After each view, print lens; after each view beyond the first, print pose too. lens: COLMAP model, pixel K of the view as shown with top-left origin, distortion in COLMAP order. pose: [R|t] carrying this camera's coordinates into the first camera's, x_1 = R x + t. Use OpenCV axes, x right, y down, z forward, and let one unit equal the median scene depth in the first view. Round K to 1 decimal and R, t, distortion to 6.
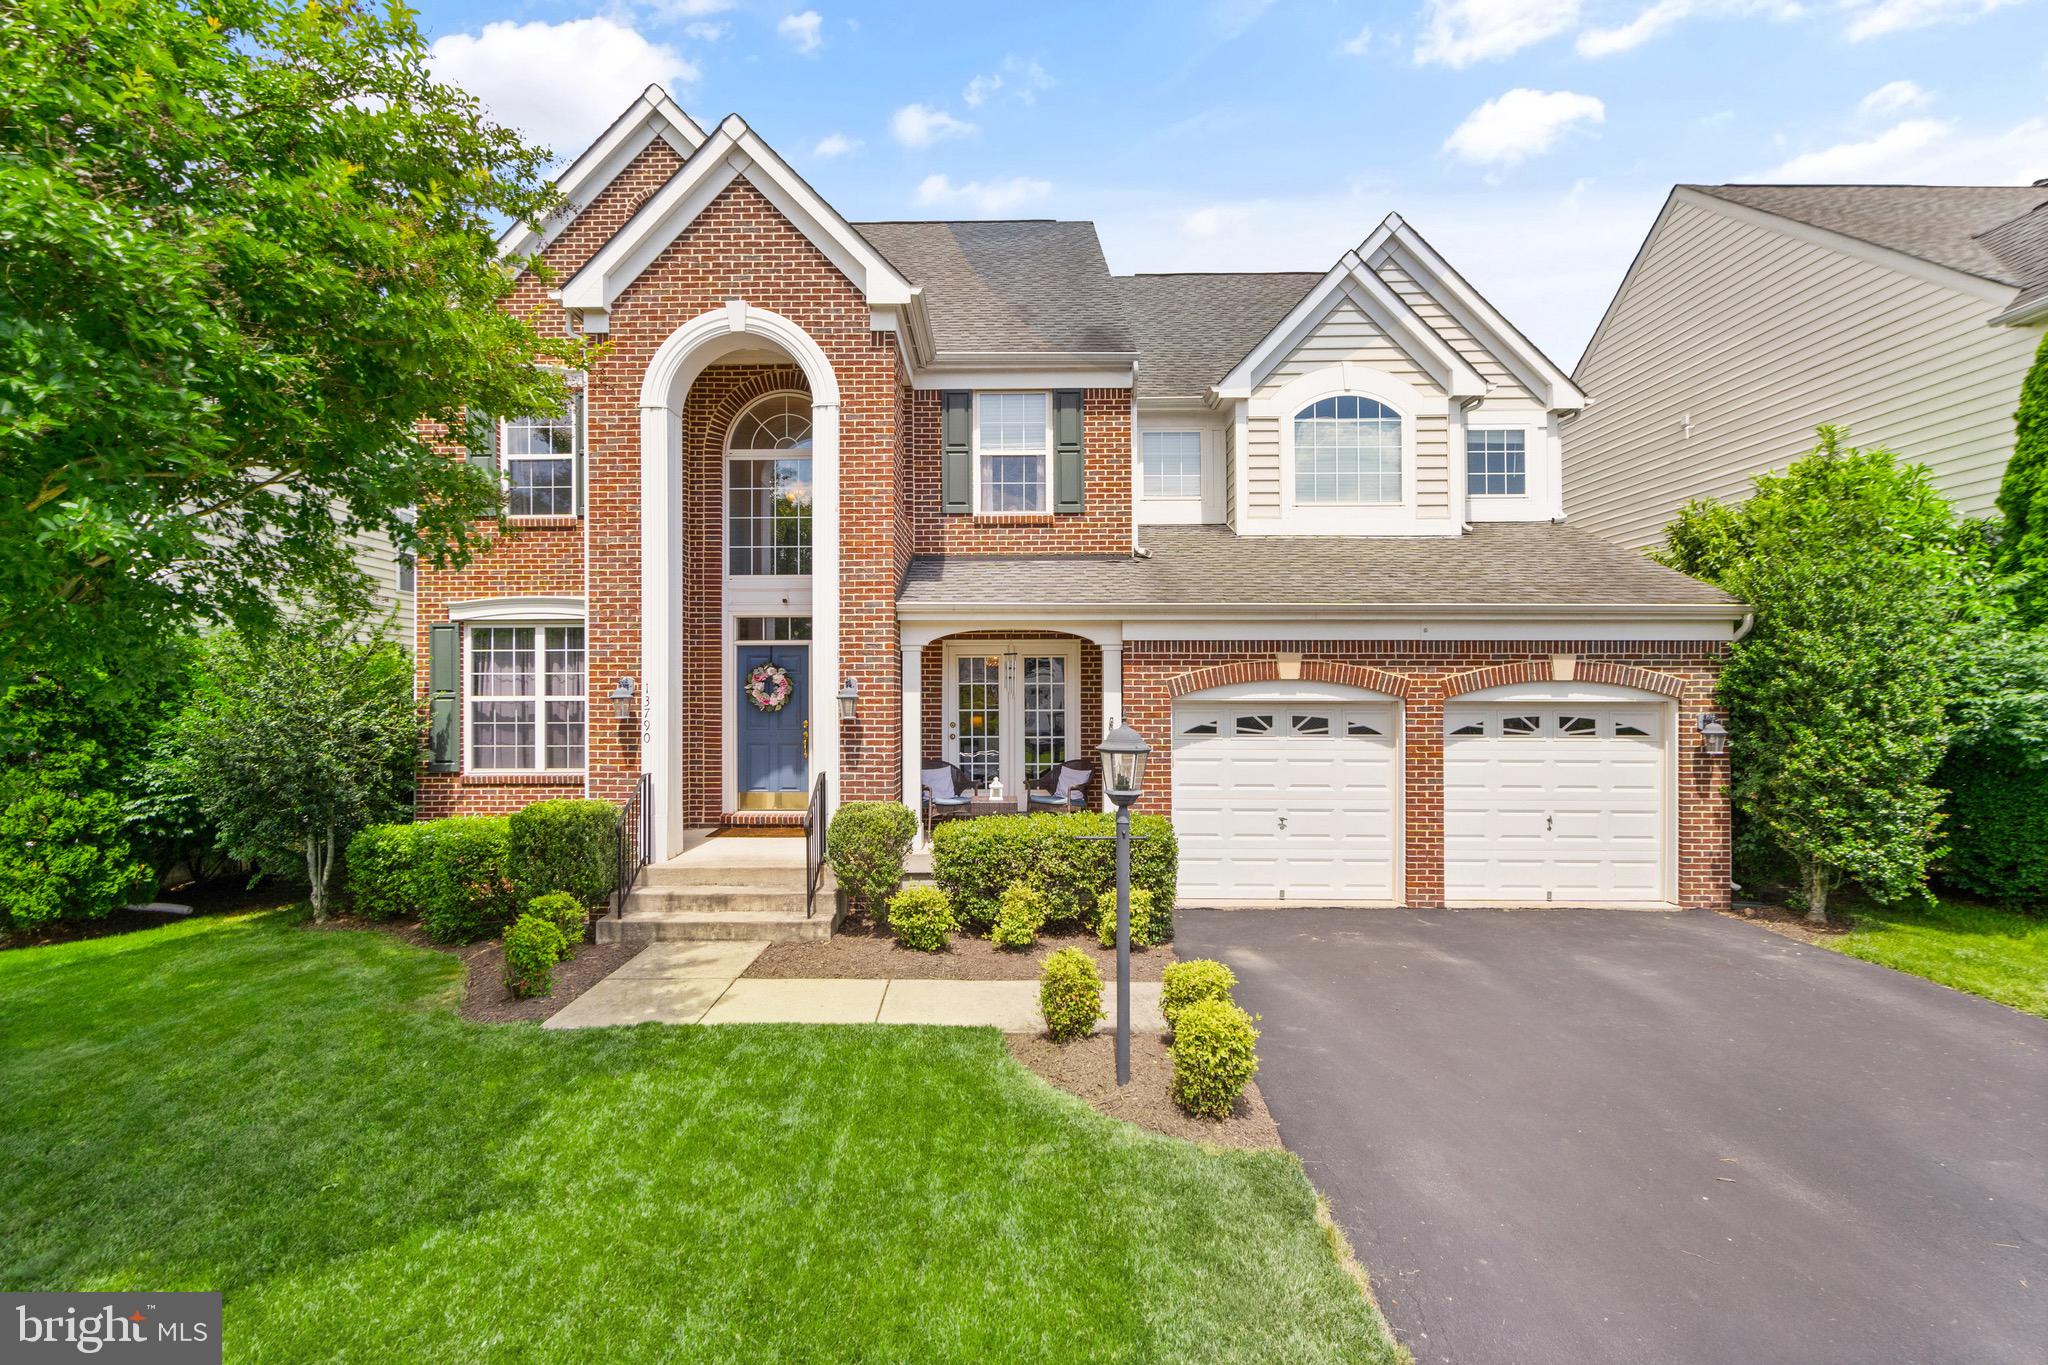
lens RADIAL K [[940.0, 0, 1025.2], [0, 940.0, 691.8], [0, 0, 1]] dist [0.002233, 0.000039]
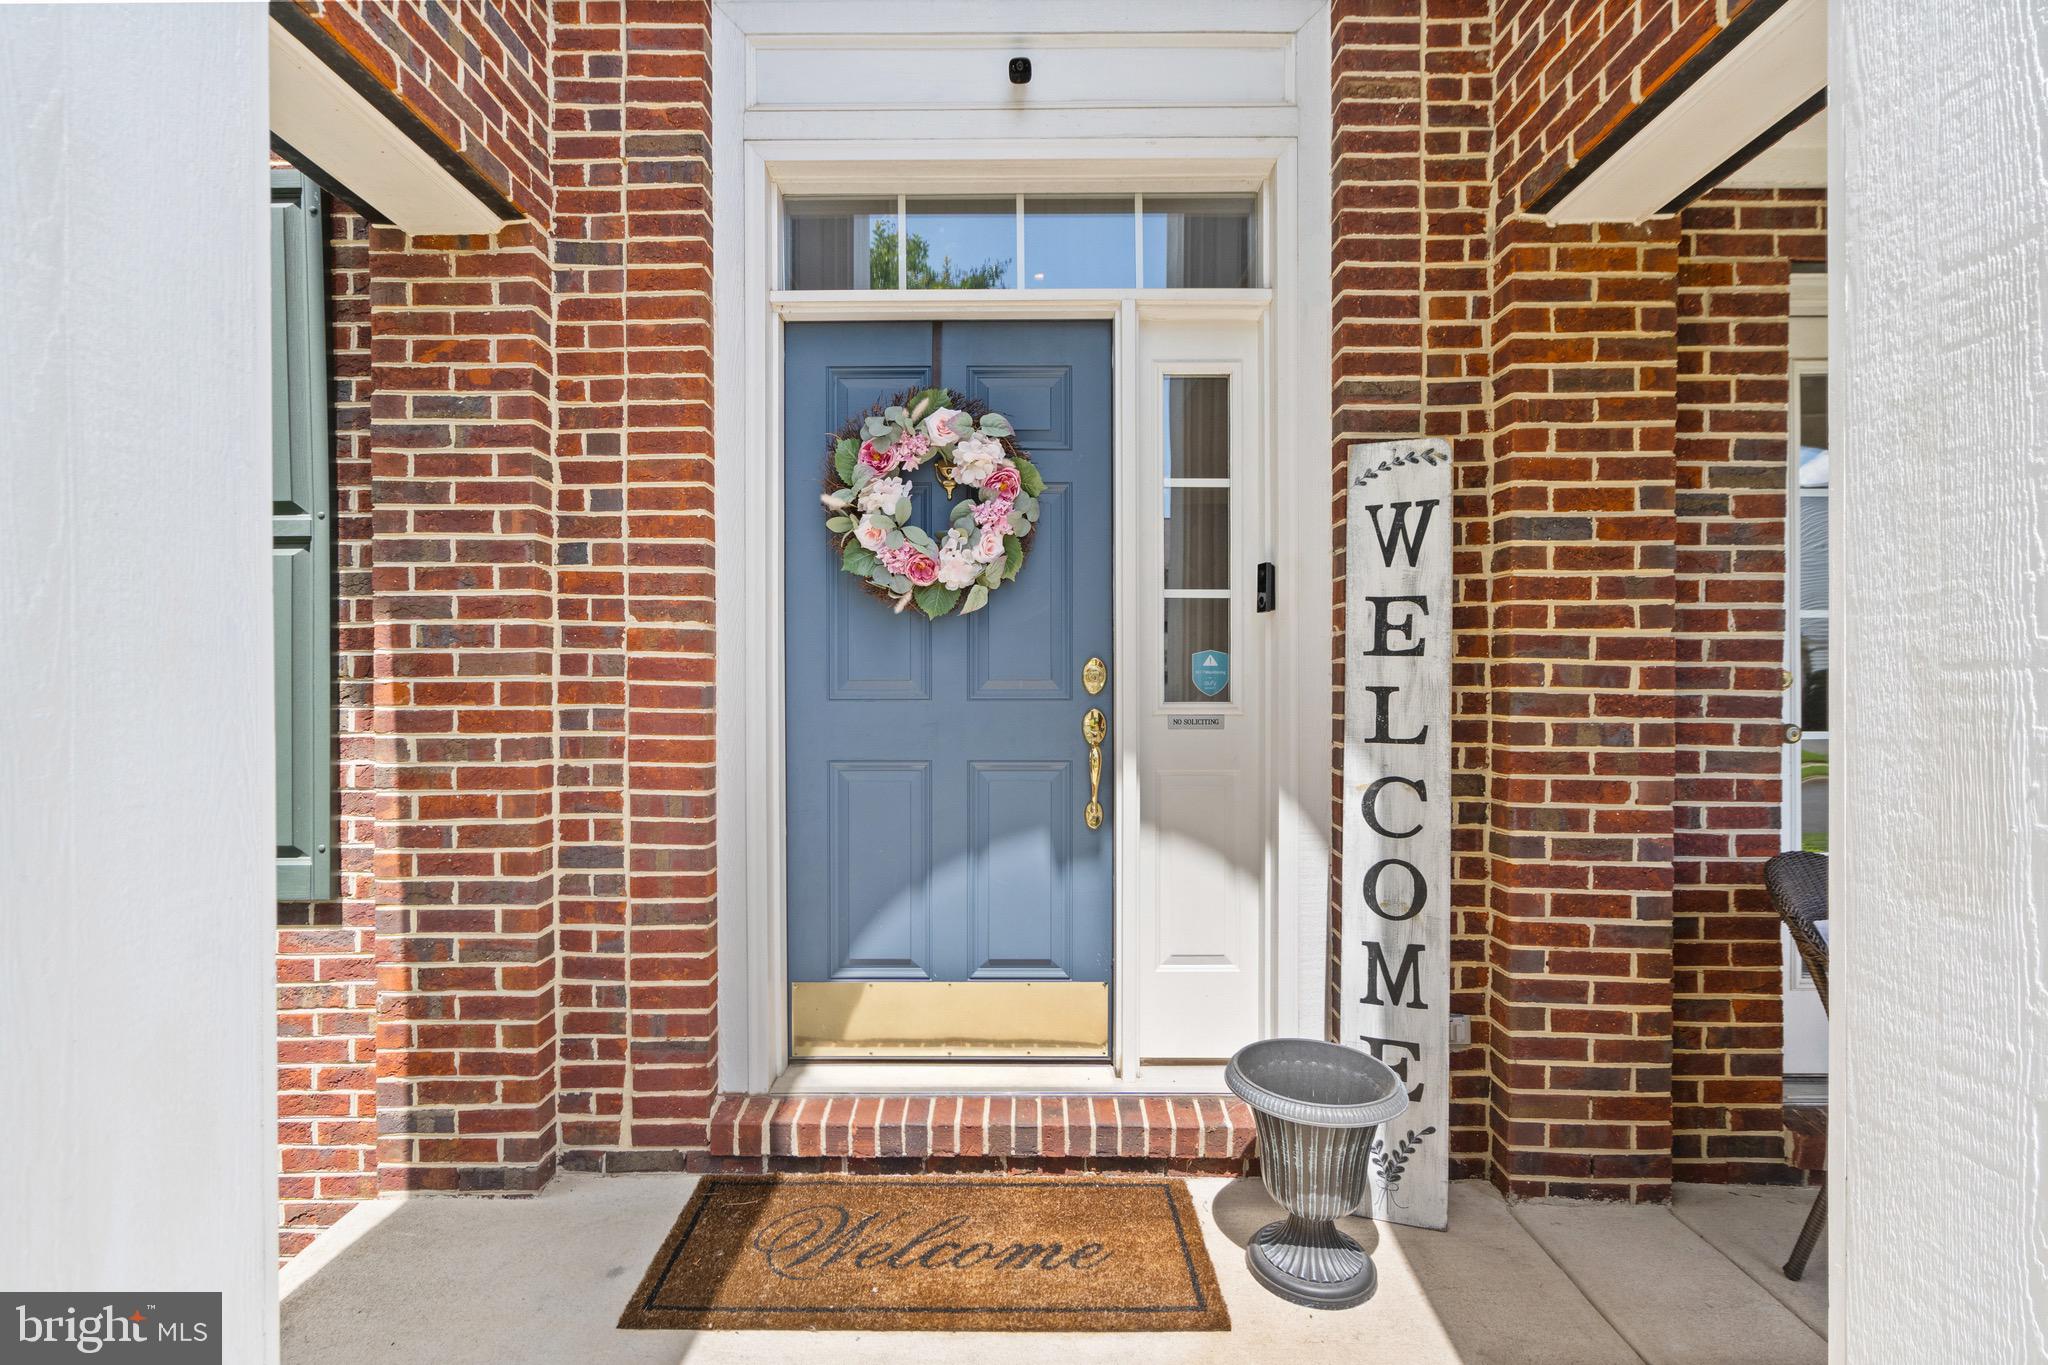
lens RADIAL K [[940.0, 0, 1024.1], [0, 940.0, 680.3], [0, 0, 1]] dist [0.002233, 0.000039]
pose [[0.999578, 0.002056, 0.028981, -0.258197], [-0.002615, 0.999811, 0.019259, 0.031951], [-0.028936, -0.019326, 0.999394, 0.782501]]
